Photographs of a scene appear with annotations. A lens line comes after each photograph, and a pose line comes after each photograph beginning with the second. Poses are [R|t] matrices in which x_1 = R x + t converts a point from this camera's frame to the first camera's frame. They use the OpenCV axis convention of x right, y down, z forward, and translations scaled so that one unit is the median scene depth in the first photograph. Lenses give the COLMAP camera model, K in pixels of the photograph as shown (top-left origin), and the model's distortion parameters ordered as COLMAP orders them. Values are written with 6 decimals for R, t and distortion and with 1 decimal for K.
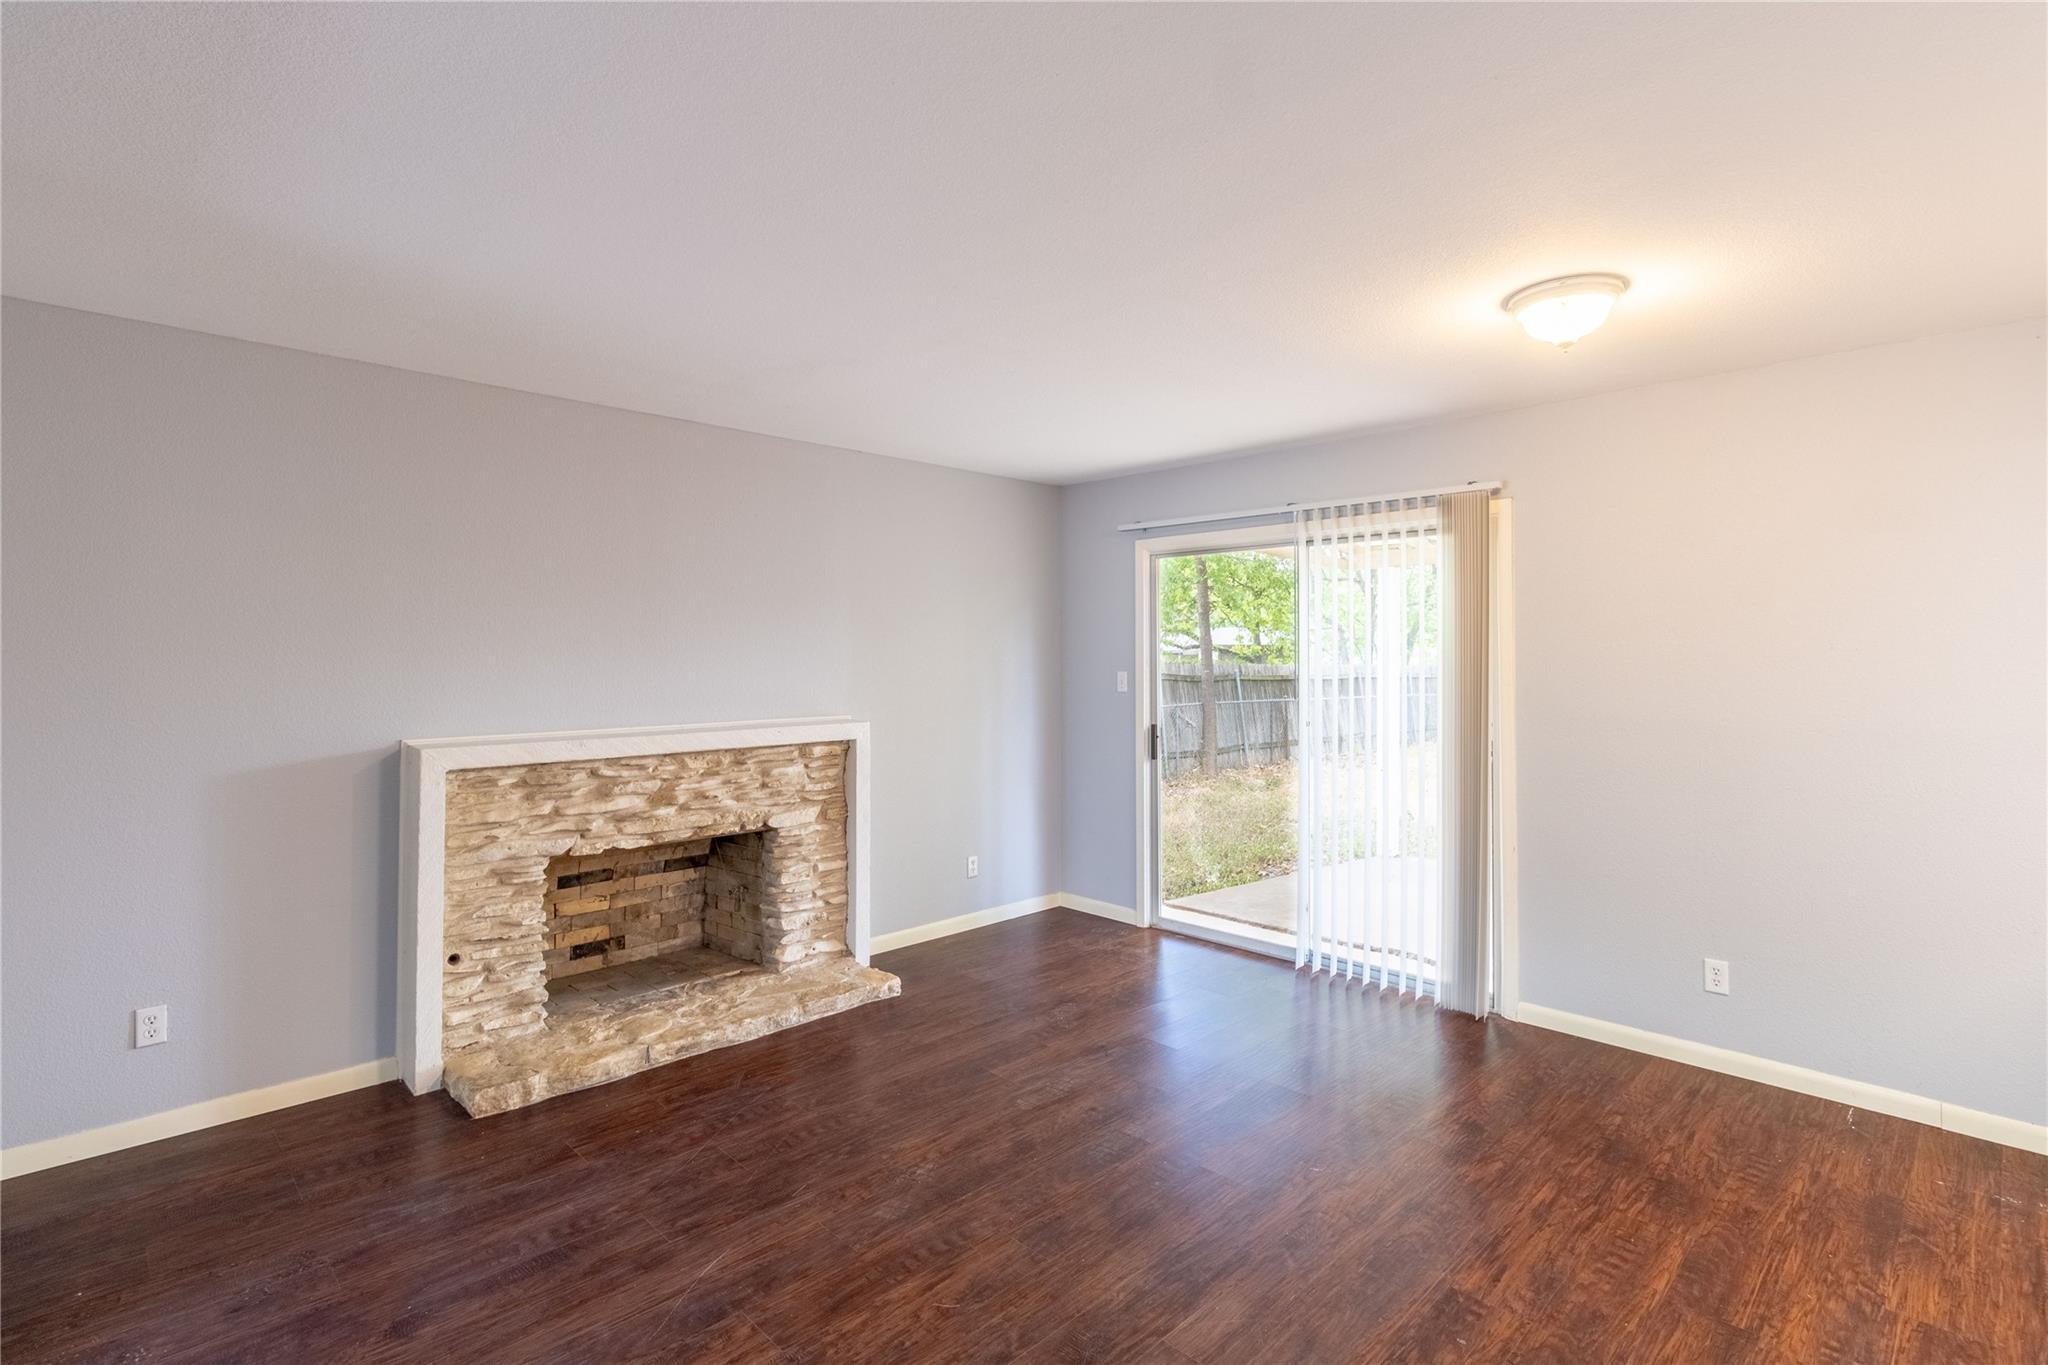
lens RADIAL K [[968.3, 0, 1038.9], [0, 968.3, 647.6], [0, 0, 1]] dist [0.001752, 0.000037]
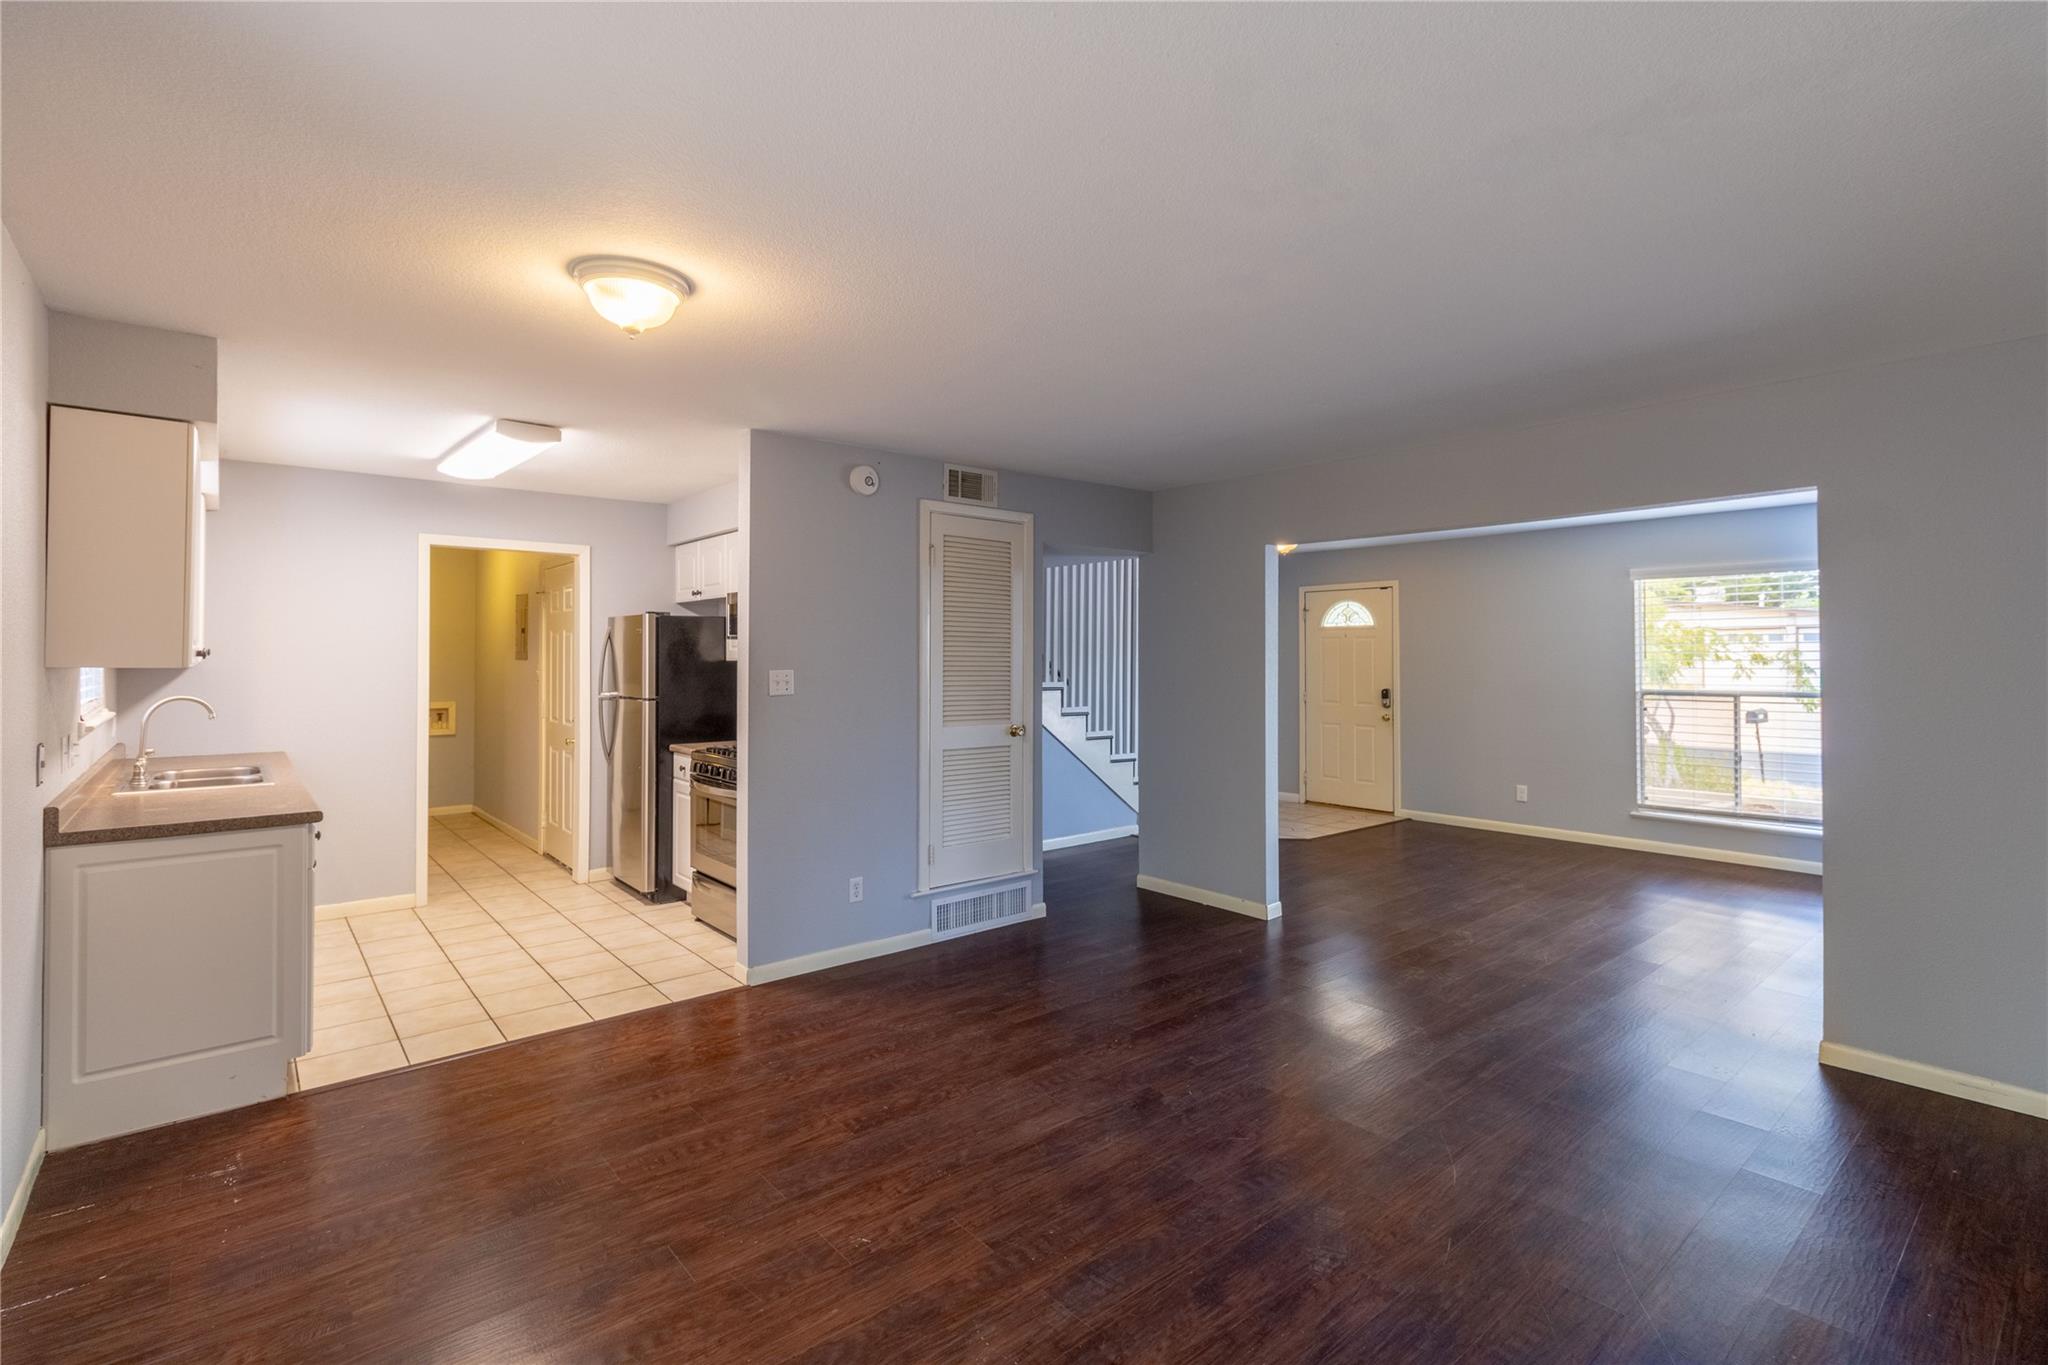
lens RADIAL K [[949.1, 0, 1041.8], [0, 949.1, 645.9], [0, 0, 1]] dist [-0.000270, 0.000515]
pose [[-0.997468, 0.002712, 0.071061, 0.044330], [0.000944, 0.999689, -0.024901, 0.017053], [-0.071106, -0.024770, -0.997161, 1.275778]]
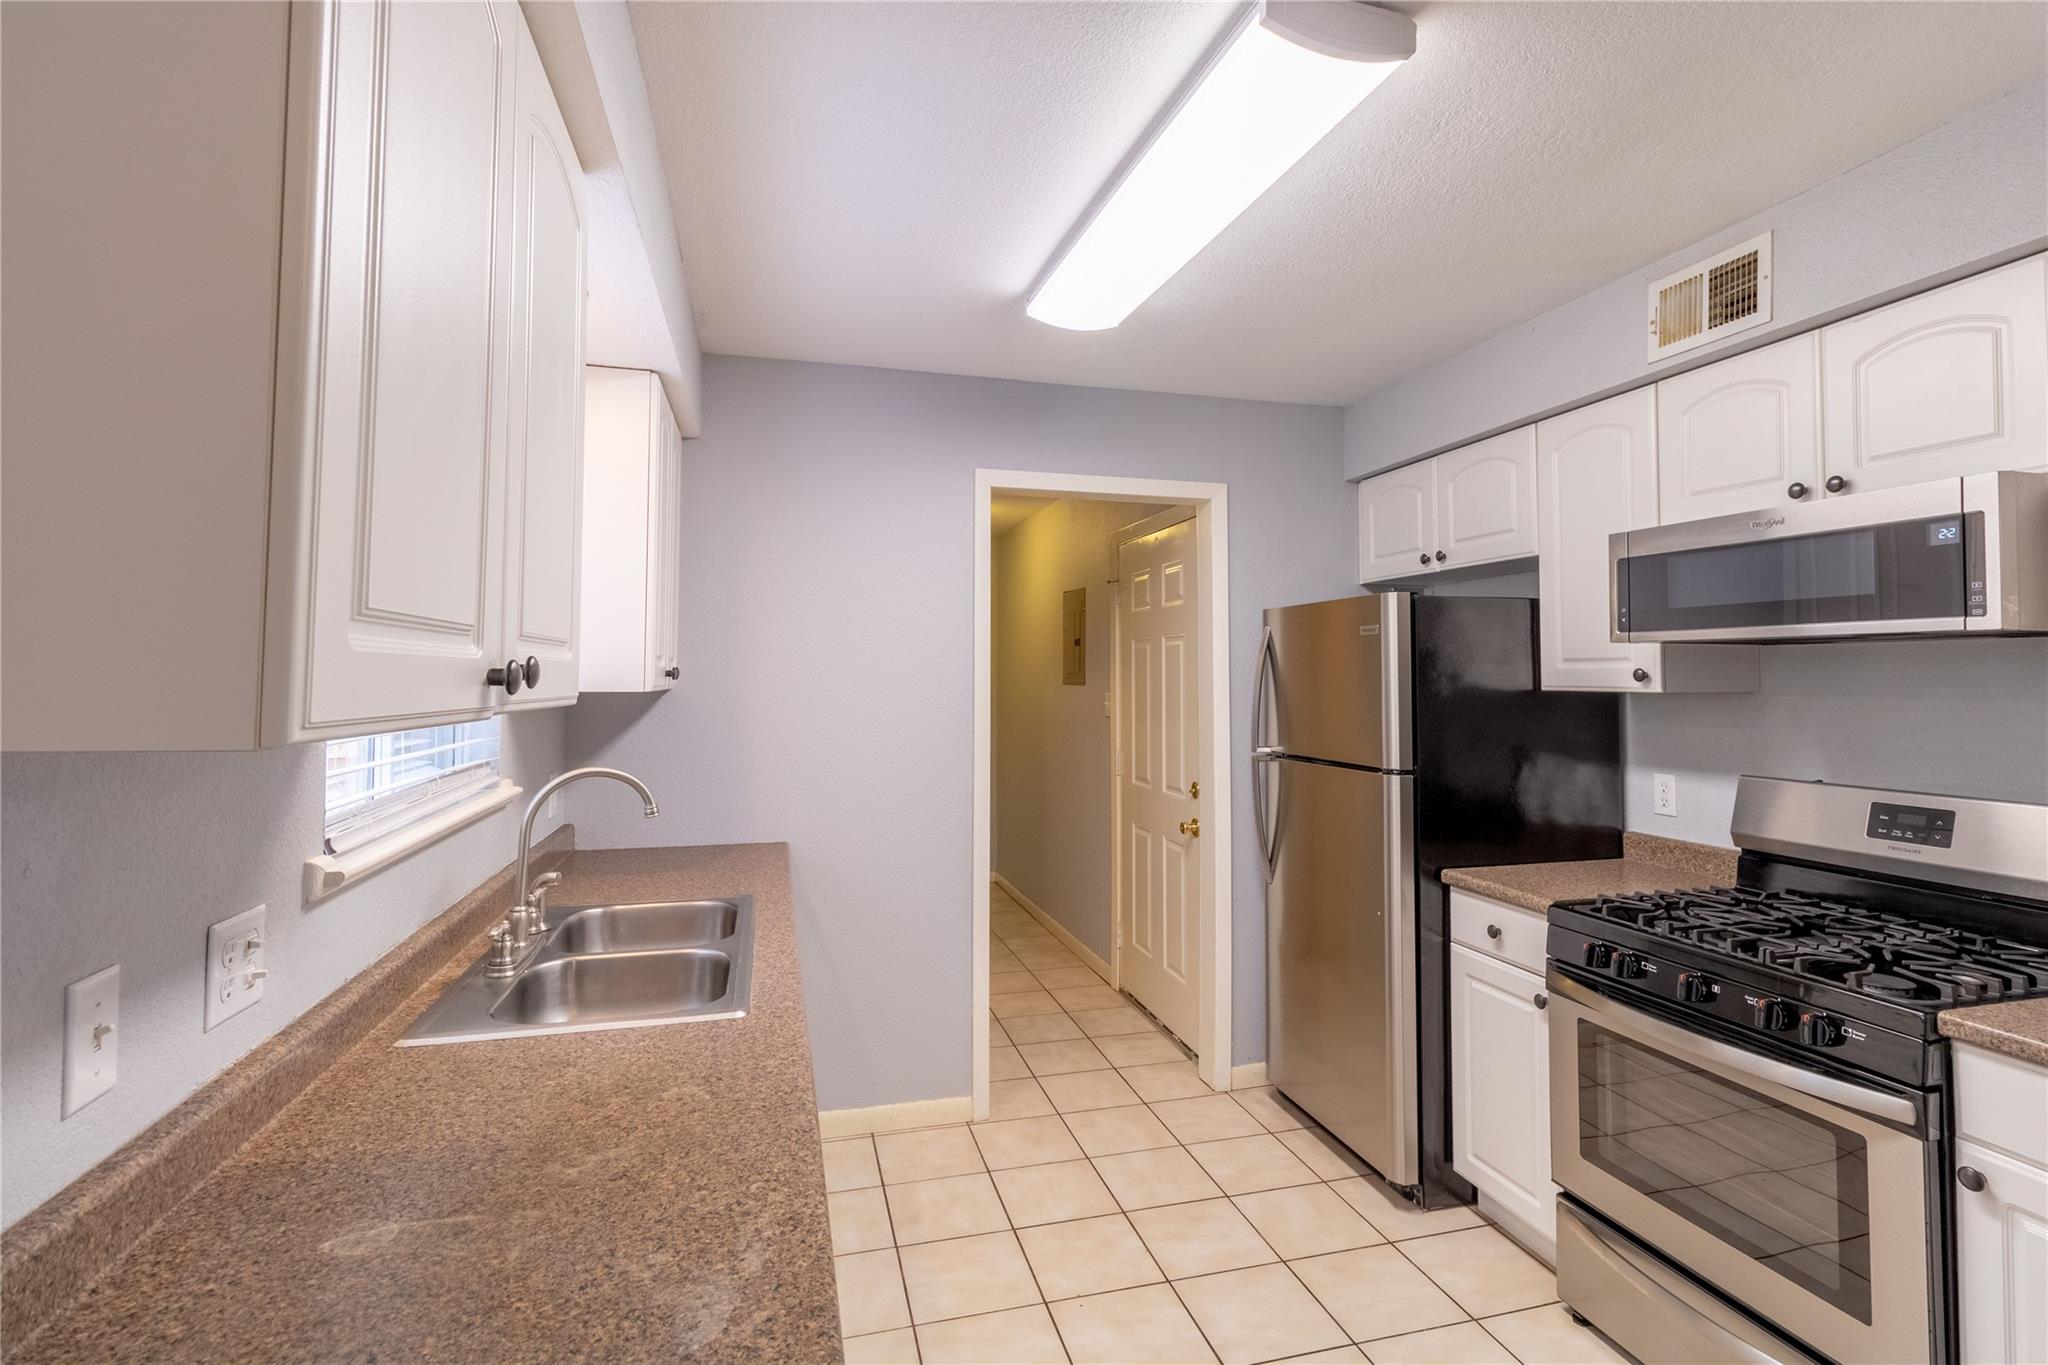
lens RADIAL K [[968.3, 0, 1038.9], [0, 968.3, 647.6], [0, 0, 1]] dist [0.001752, 0.000037]
pose [[-0.871994, 0.017153, 0.489216, 0.596880], [-0.005294, 0.998997, -0.044464, 0.005075], [-0.489488, -0.041362, -0.871028, 0.651981]]
